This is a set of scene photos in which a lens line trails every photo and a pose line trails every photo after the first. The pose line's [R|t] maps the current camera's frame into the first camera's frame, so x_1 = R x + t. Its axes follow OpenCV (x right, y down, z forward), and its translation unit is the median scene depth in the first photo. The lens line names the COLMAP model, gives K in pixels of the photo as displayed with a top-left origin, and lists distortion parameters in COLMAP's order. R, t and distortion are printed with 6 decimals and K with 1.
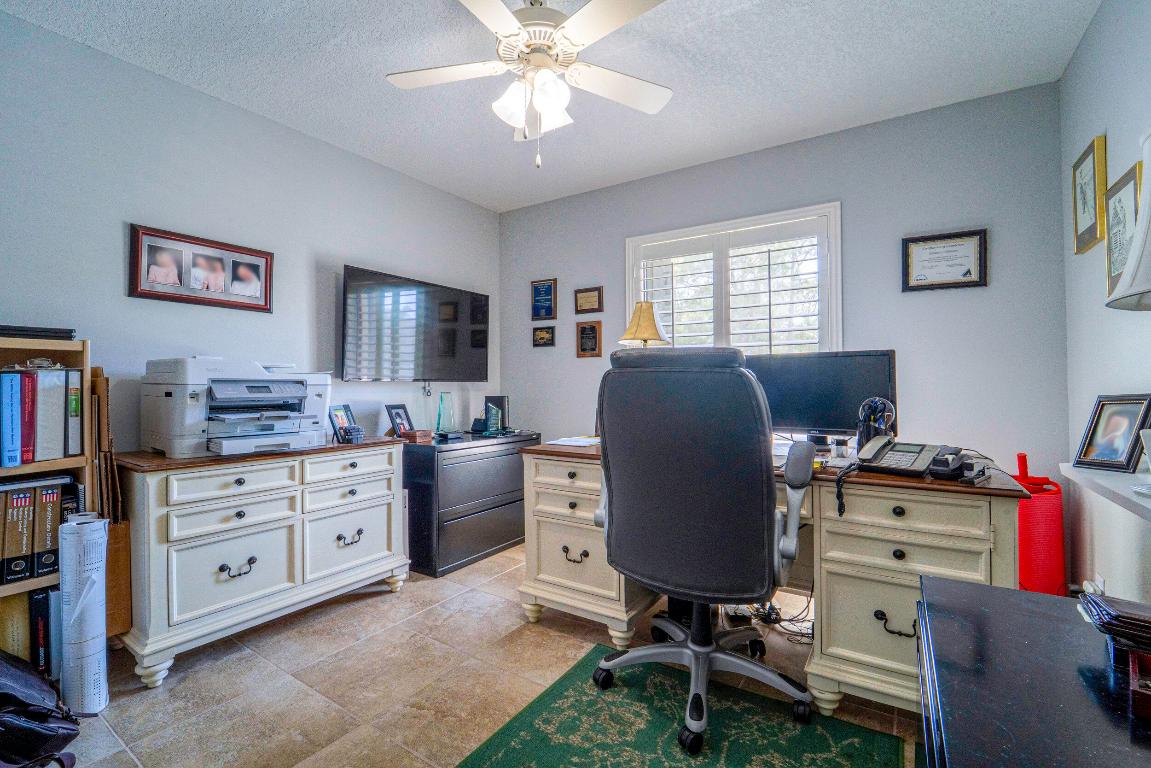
lens RADIAL K [[494.0, 0, 577.9], [0, 494.0, 381.2], [0, 0, 1]] dist [-0.005335, -0.001289]
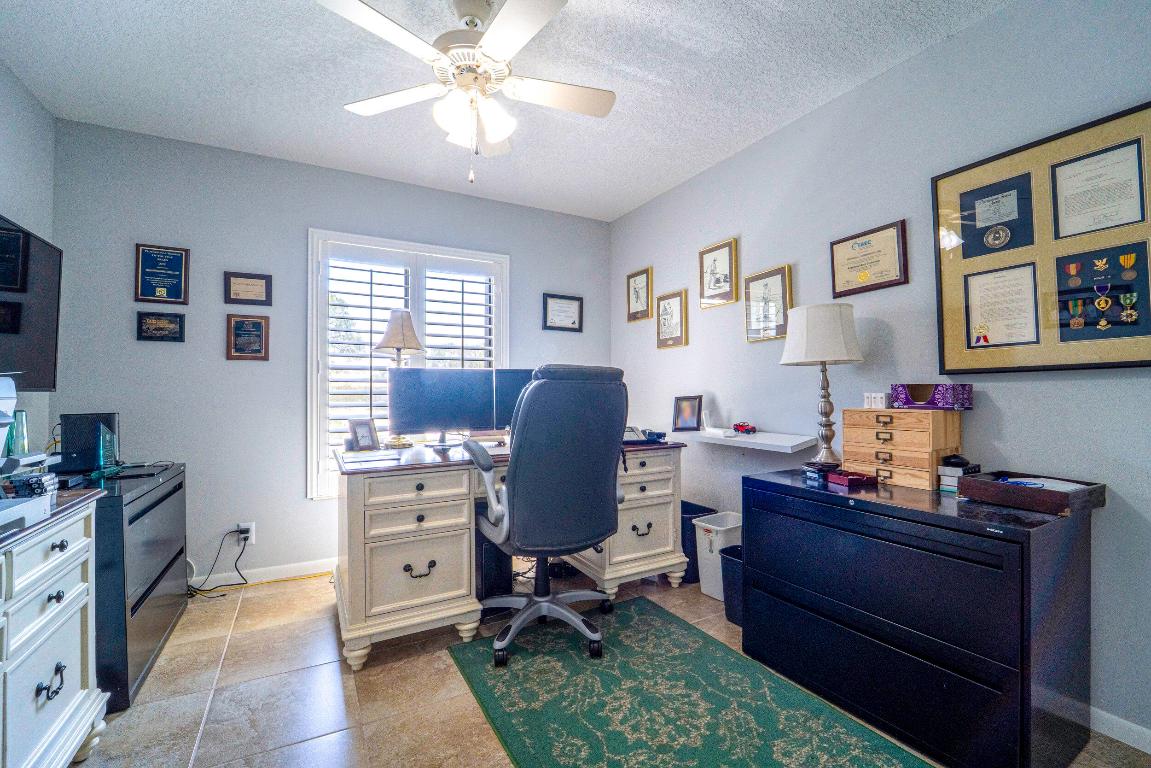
lens RADIAL K [[494.0, 0, 580.8], [0, 494.0, 384.3], [0, 0, 1]] dist [-0.005335, -0.001289]
pose [[0.467522, 0.011374, 0.883908, -0.600438], [0.002441, 0.999897, -0.014158, 0.003259], [-0.883978, 0.008777, 0.467446, 0.224344]]
